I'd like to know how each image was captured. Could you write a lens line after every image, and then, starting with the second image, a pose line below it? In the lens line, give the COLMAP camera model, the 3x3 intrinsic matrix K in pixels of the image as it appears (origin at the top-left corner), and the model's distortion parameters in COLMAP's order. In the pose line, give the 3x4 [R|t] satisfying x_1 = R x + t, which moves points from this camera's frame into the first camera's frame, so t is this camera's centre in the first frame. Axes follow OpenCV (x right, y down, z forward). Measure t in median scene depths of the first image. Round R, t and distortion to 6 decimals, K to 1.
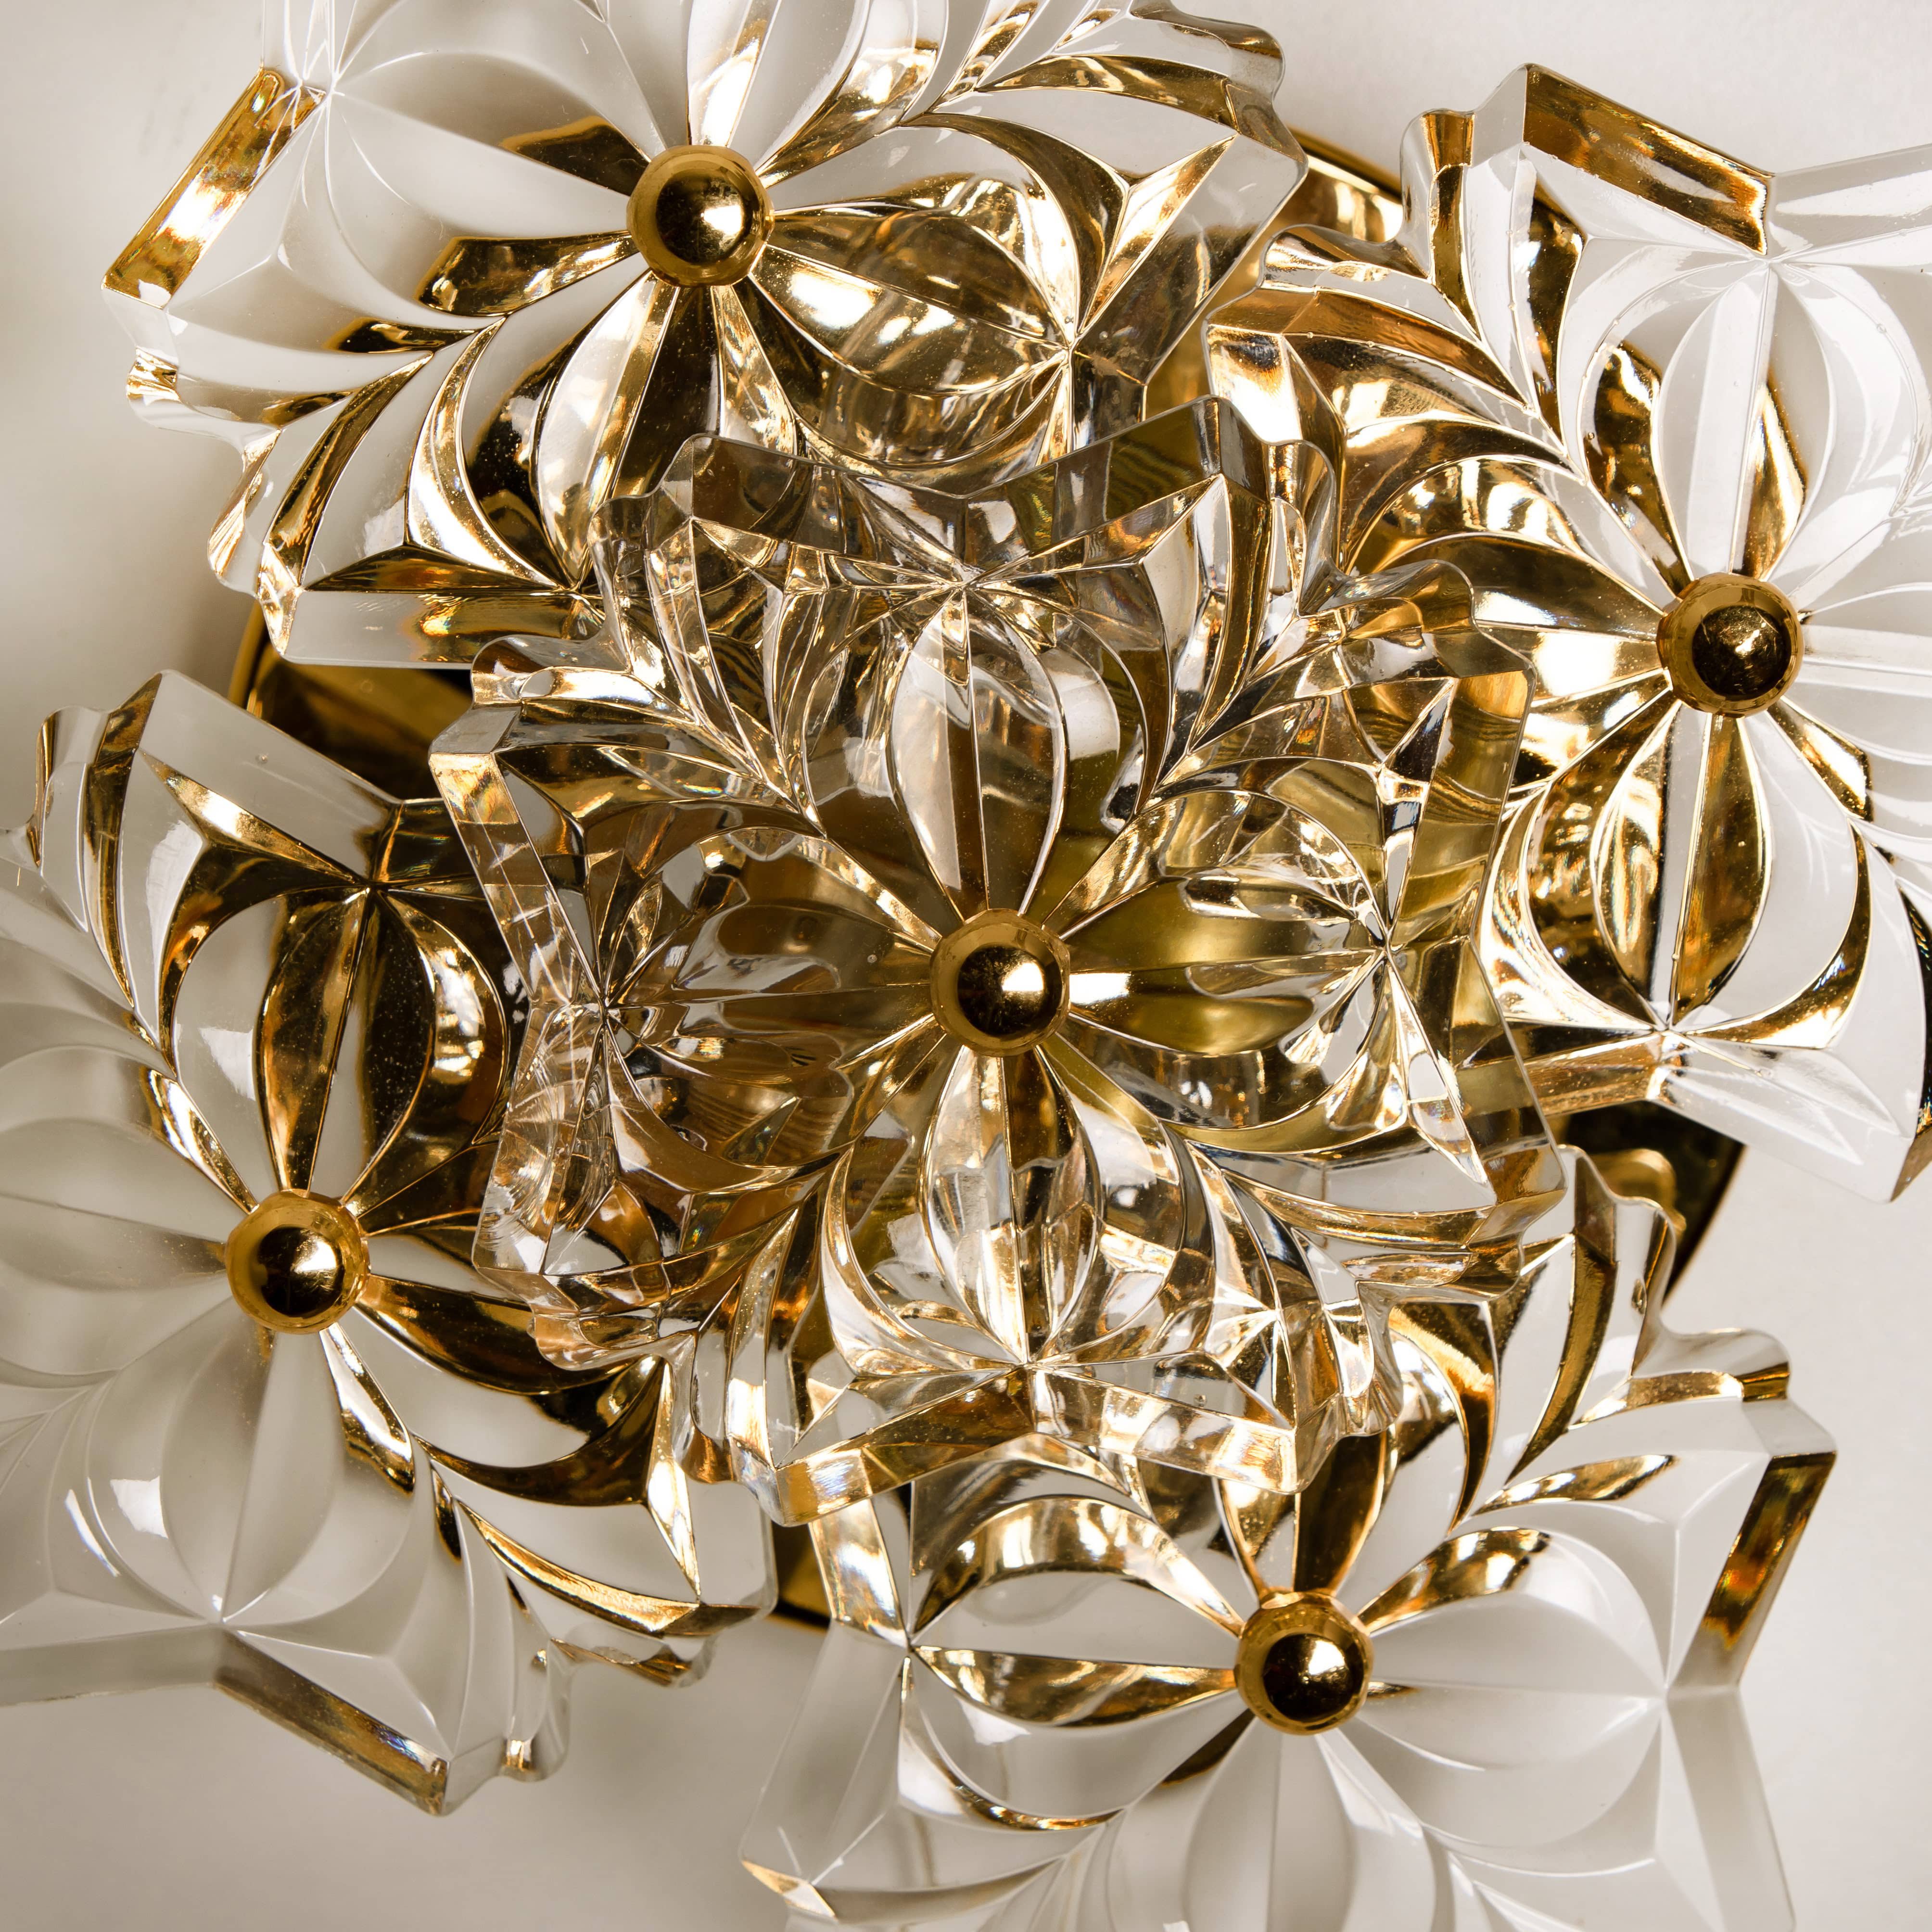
lens RADIAL K [[5389.0, 0, 966.0], [0, 5389.0, 966.0], [0, 0, 1]] dist [0.067710, 0.325163]
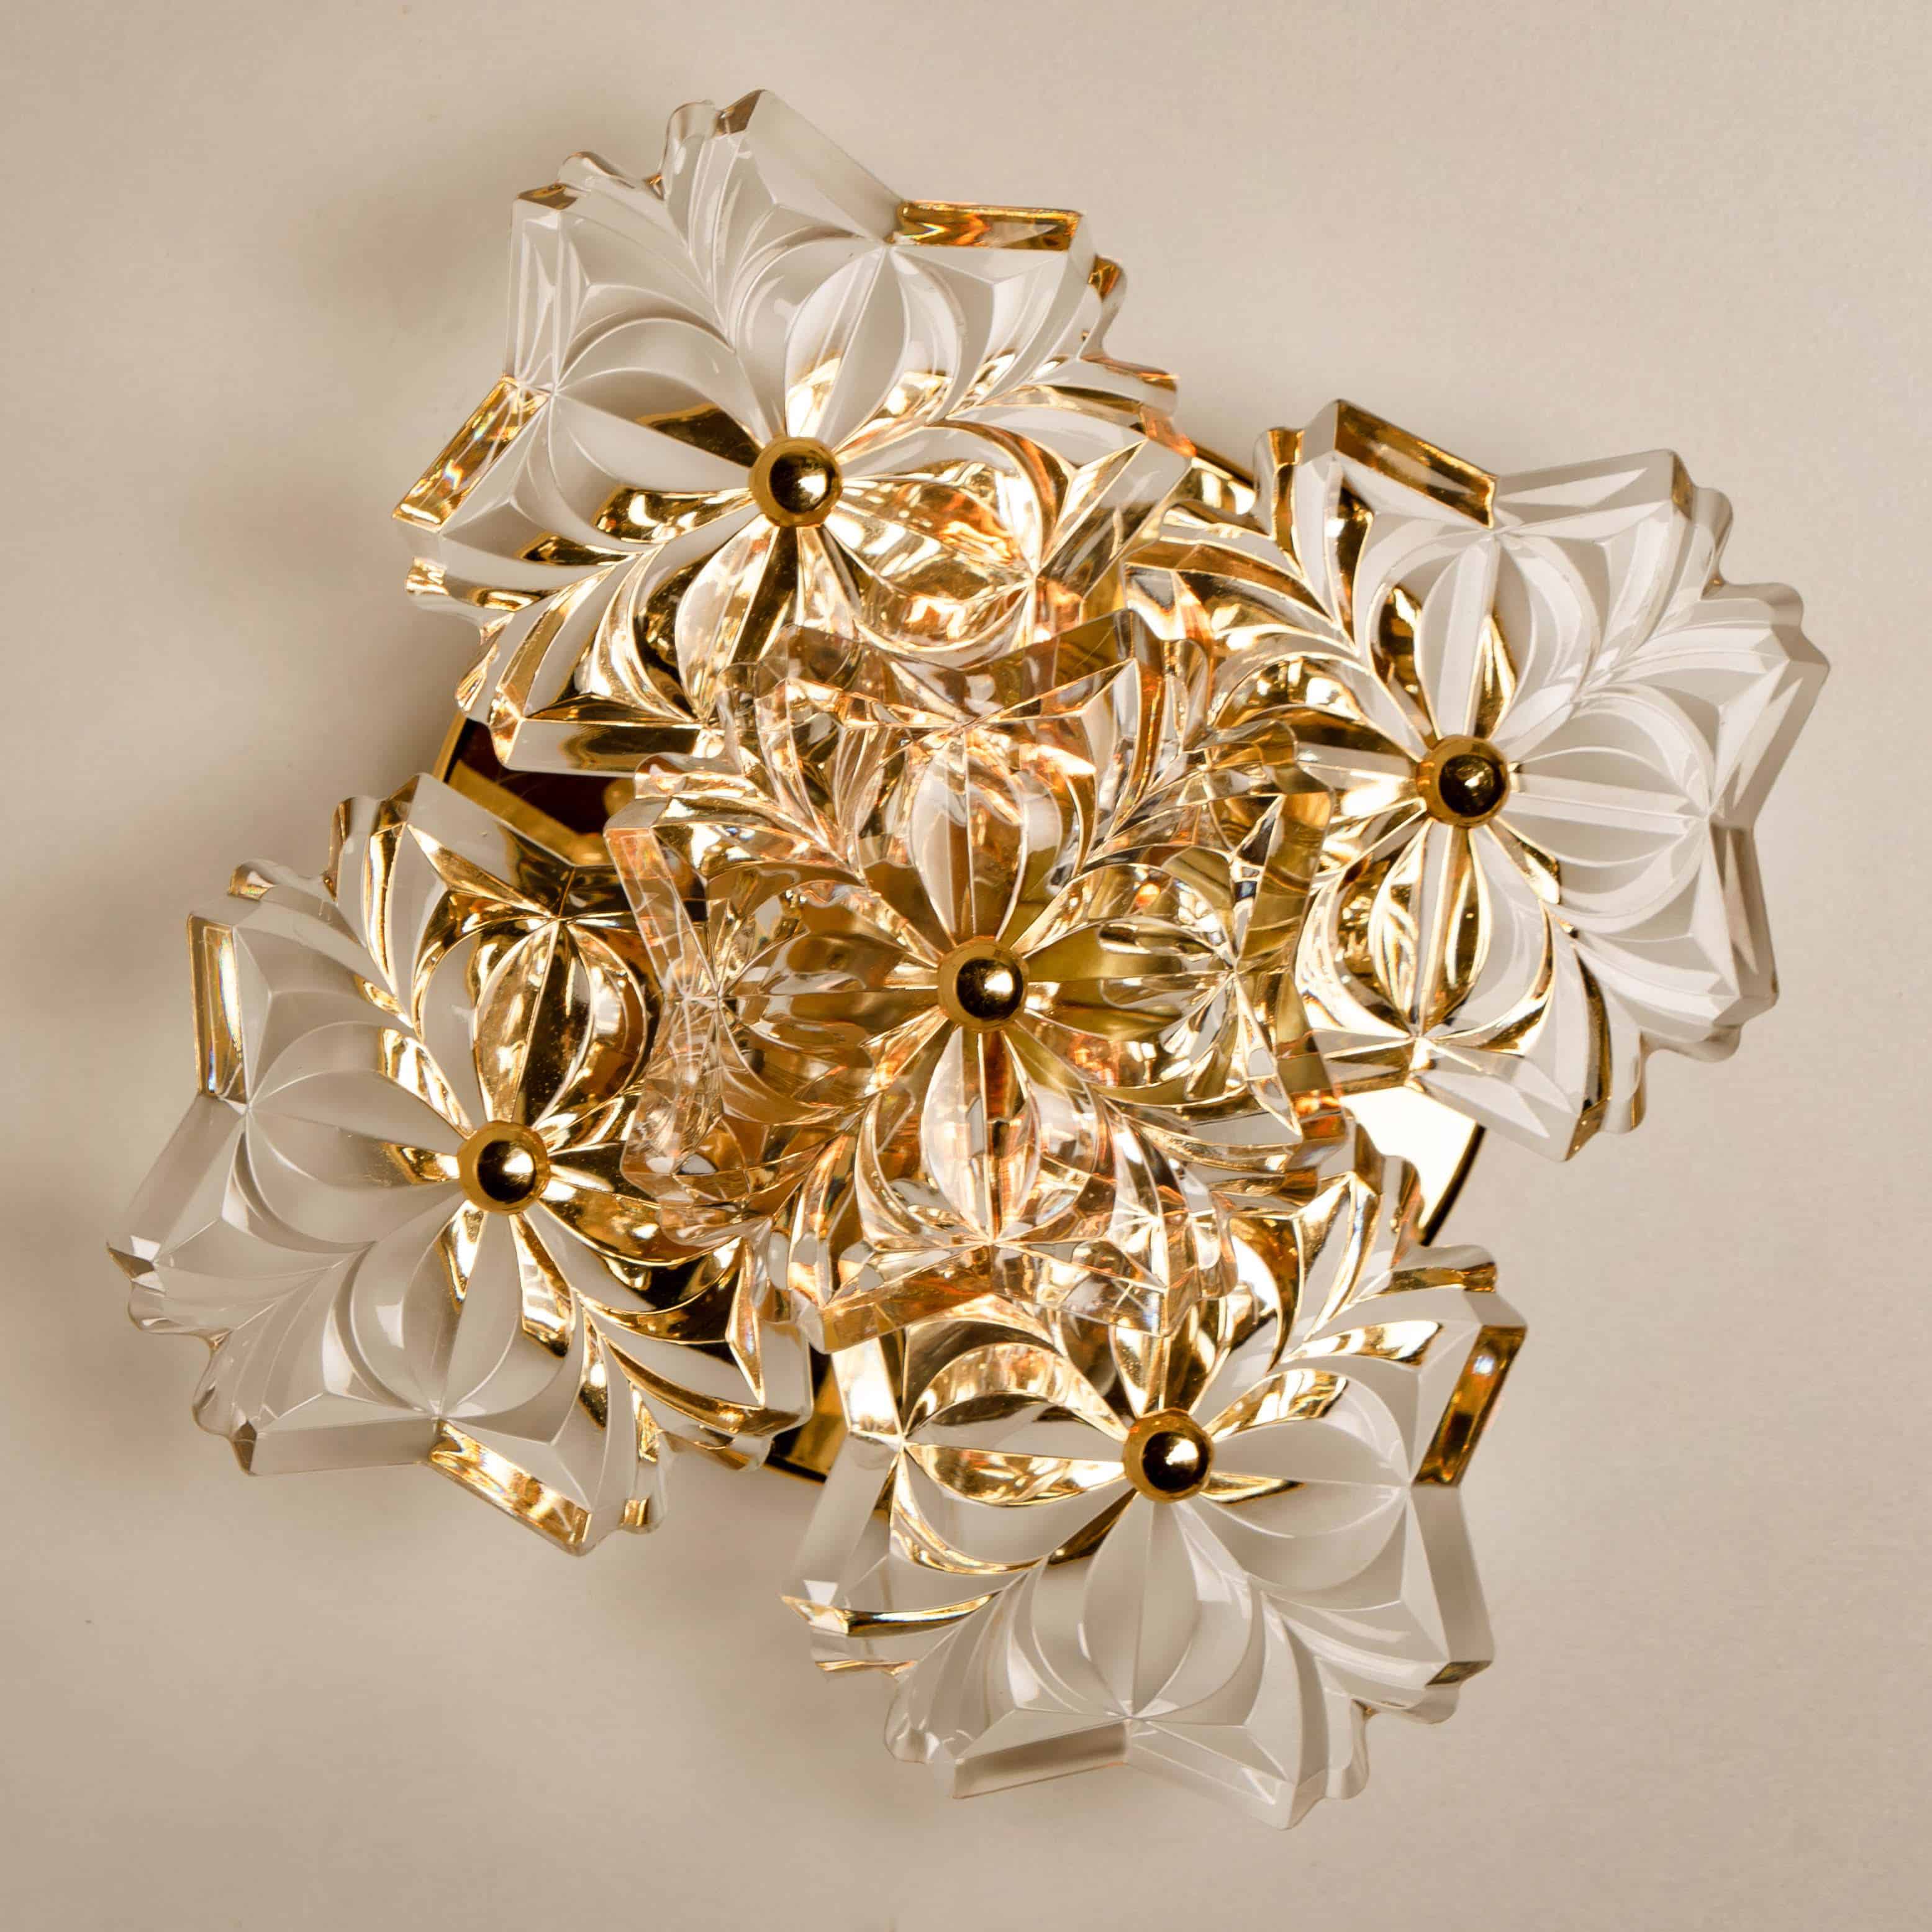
lens RADIAL K [[5389.0, 0, 966.0], [0, 5389.0, 966.0], [0, 0, 1]] dist [0.067710, 0.325163]
pose [[0.999071, 0.025739, 0.034550, -0.048840], [-0.023742, 0.998091, -0.057020, 0.080930], [-0.035952, 0.056147, 0.997775, -0.498963]]
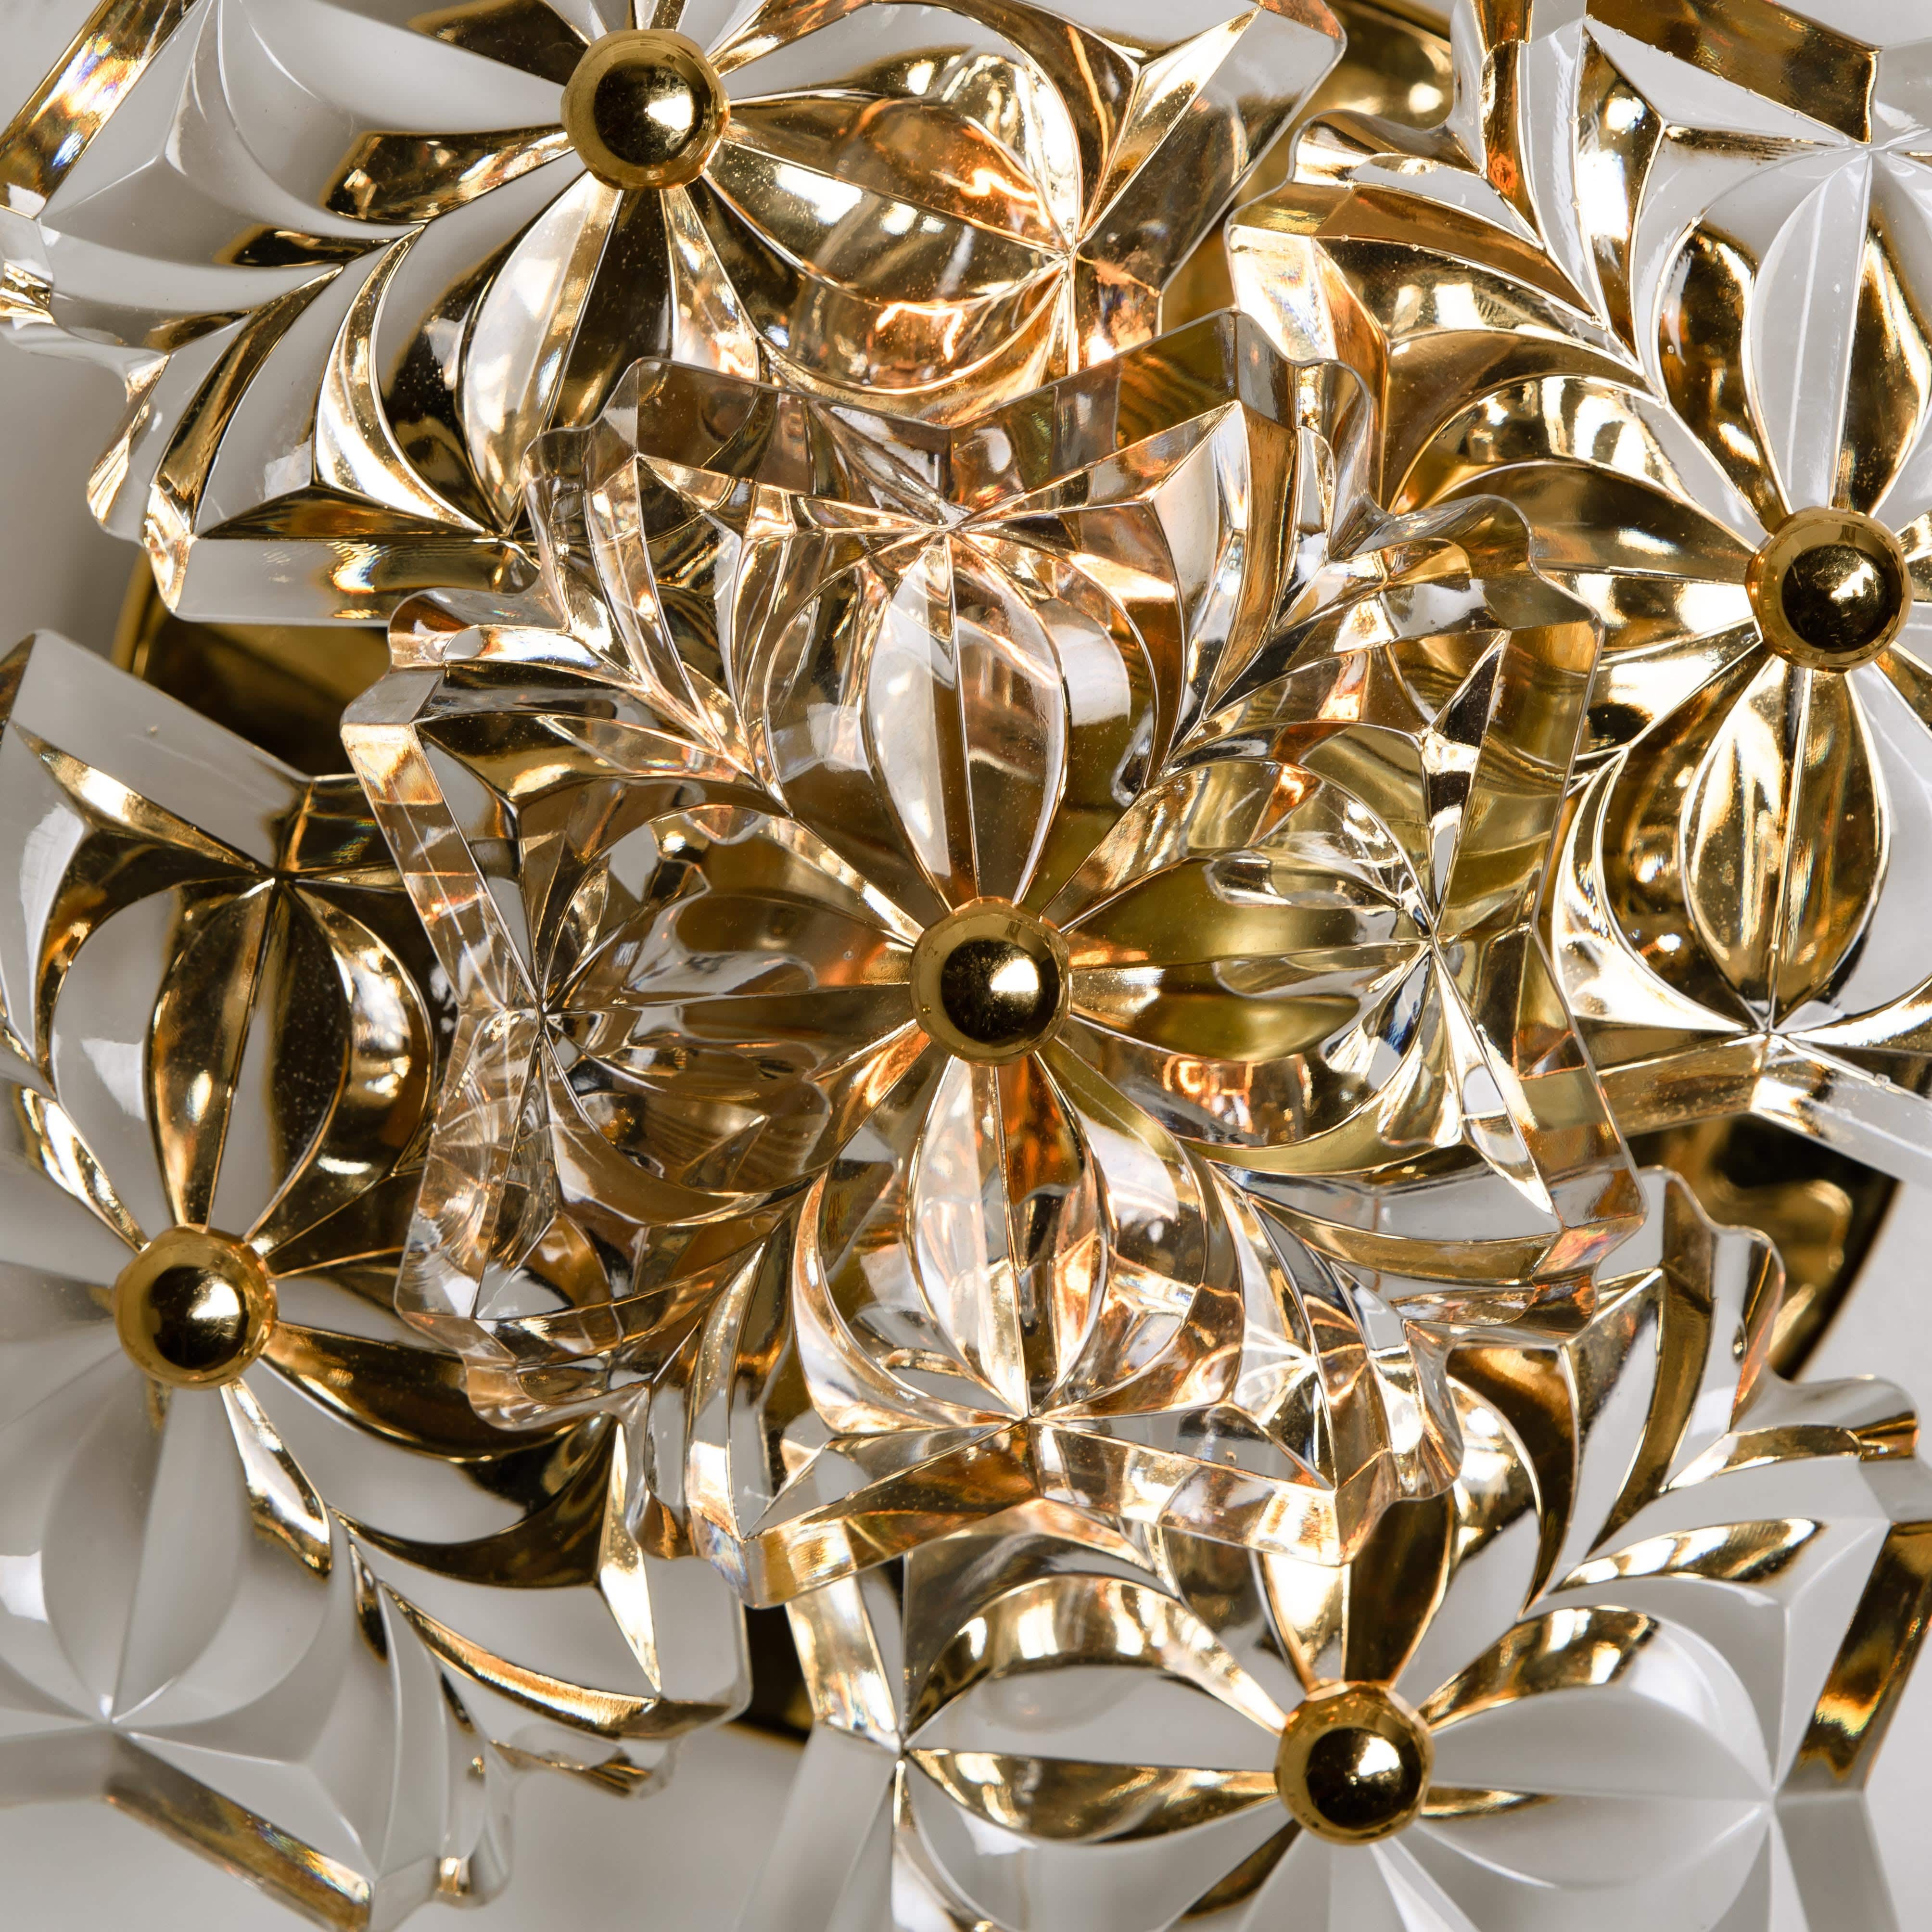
lens RADIAL K [[7279.8, 0, 966.0], [0, 7279.8, 966.0], [0, 0, 1]] dist [0.102944, -0.051510]
pose [[0.999729, -0.006688, -0.022301, 0.027493], [0.006665, 0.999977, -0.001094, 0.001713], [0.022308, 0.000945, 0.999751, -0.176564]]
